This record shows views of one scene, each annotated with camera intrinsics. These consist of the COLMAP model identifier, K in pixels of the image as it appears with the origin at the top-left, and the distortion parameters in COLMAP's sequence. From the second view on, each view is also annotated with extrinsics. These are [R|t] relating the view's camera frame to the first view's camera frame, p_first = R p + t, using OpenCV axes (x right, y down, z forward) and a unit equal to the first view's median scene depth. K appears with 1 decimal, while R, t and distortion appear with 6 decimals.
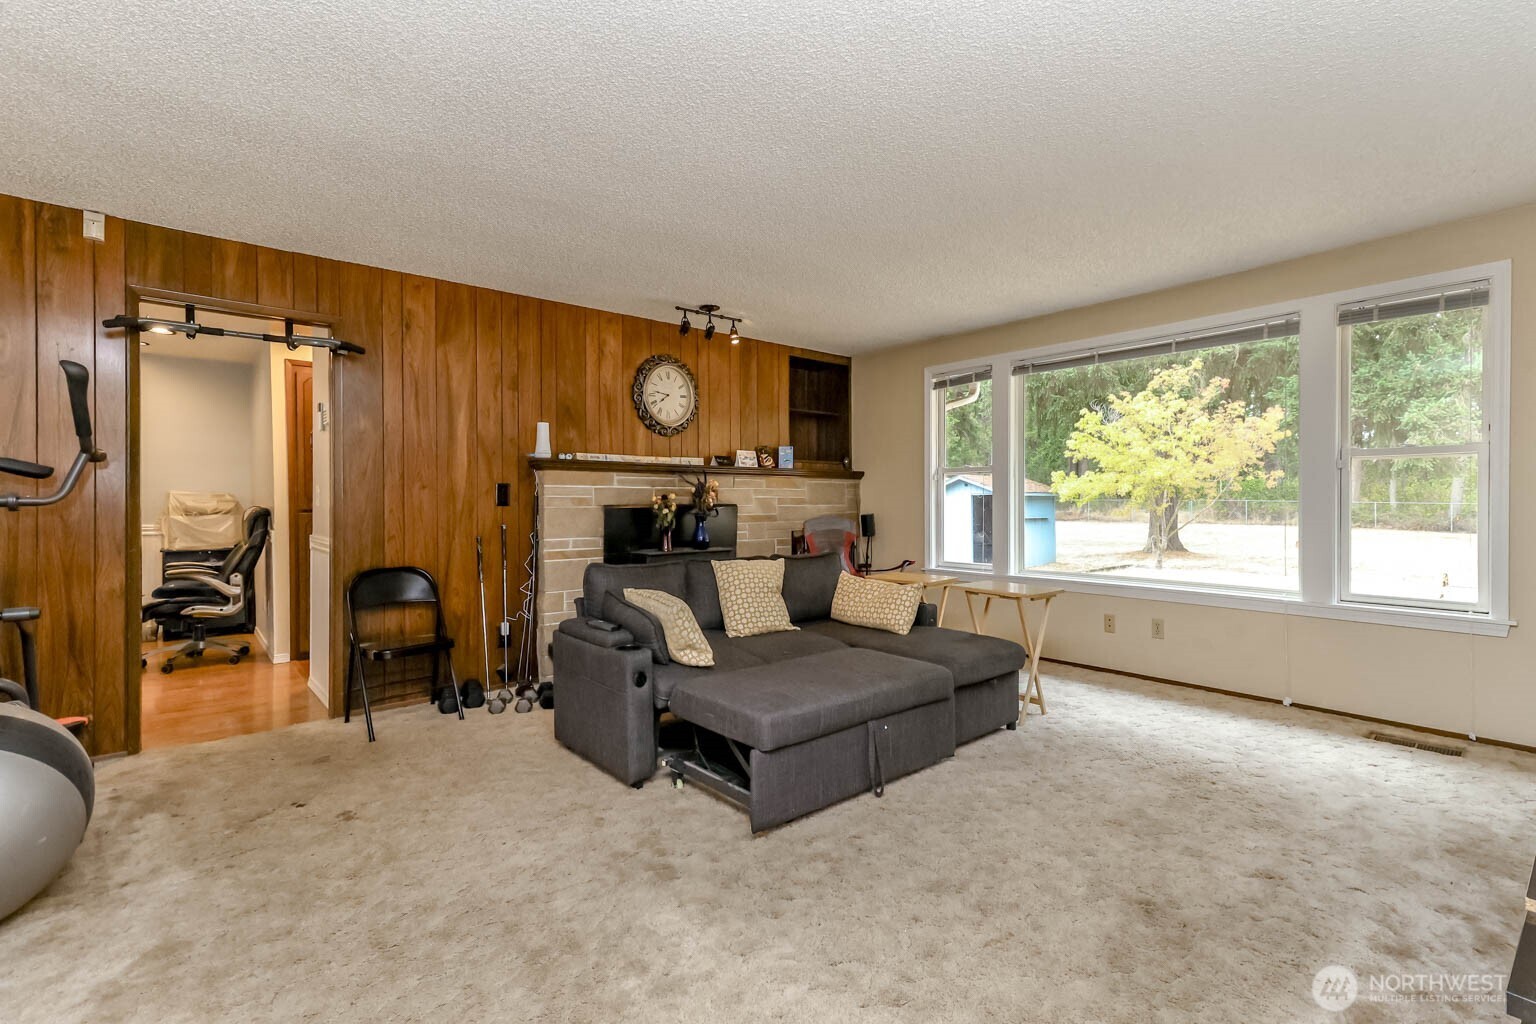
lens RADIAL K [[693.2, 0, 752.3], [0, 693.2, 511.2], [0, 0, 1]] dist [0.020089, -0.000564]
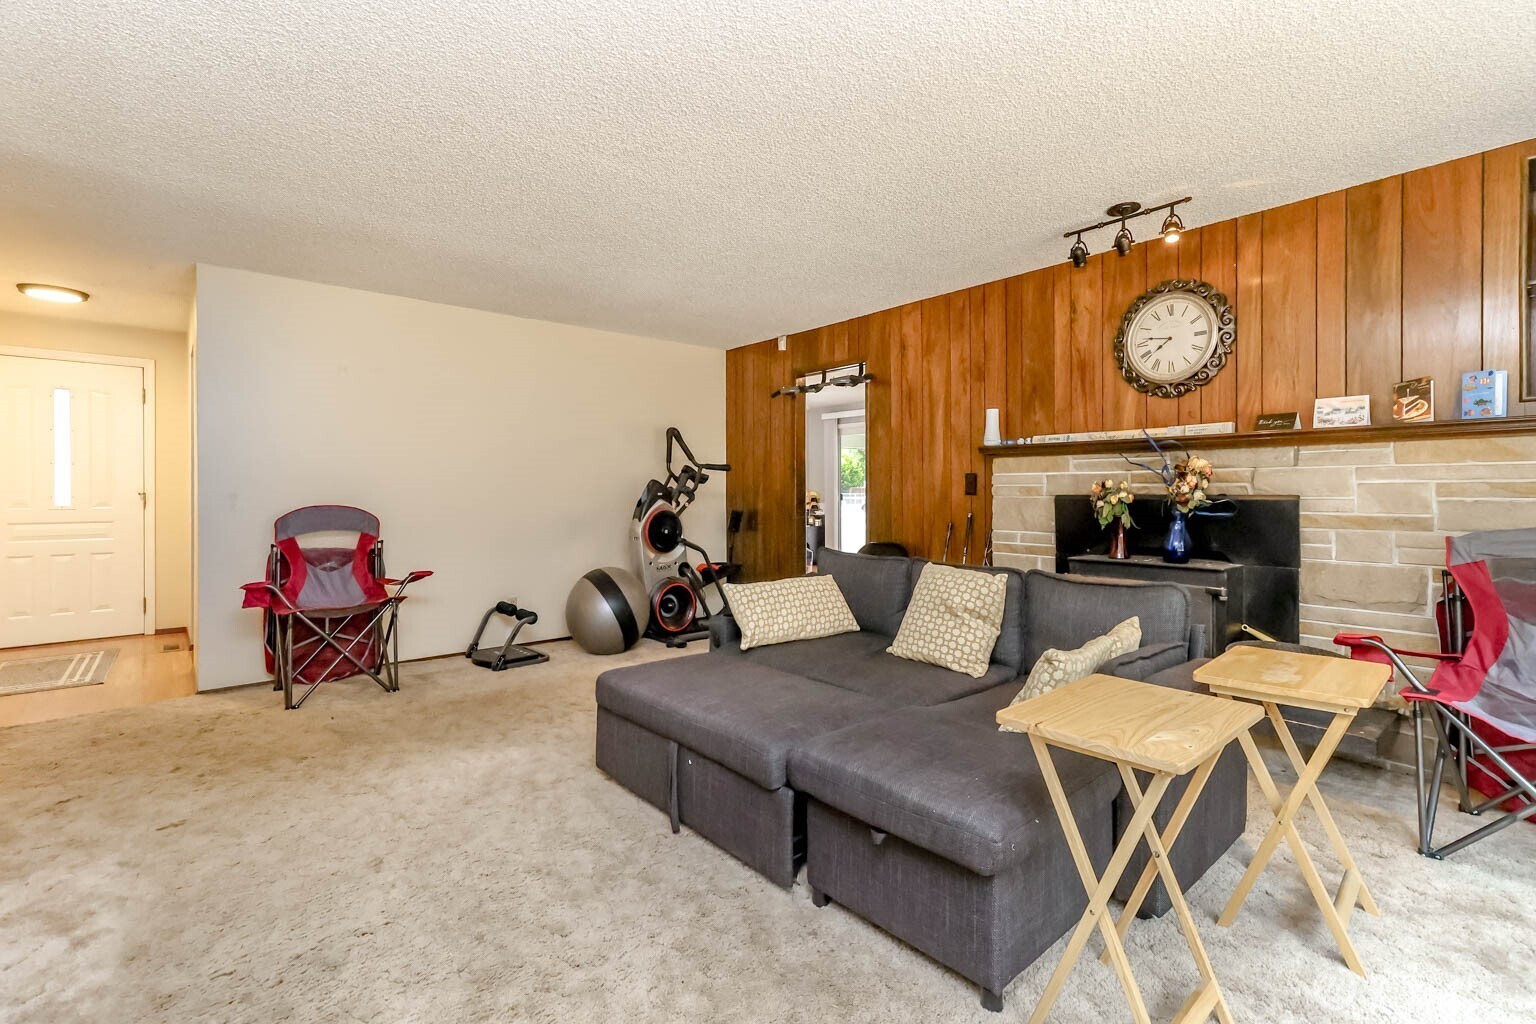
lens RADIAL K [[693.2, 0, 796.2], [0, 693.2, 497.3], [0, 0, 1]] dist [0.020089, -0.000564]
pose [[0.046475, 0.011861, -0.998849, 0.609735], [-0.012141, 0.999862, 0.011308, -0.011632], [0.998846, 0.011602, 0.046613, 0.640342]]
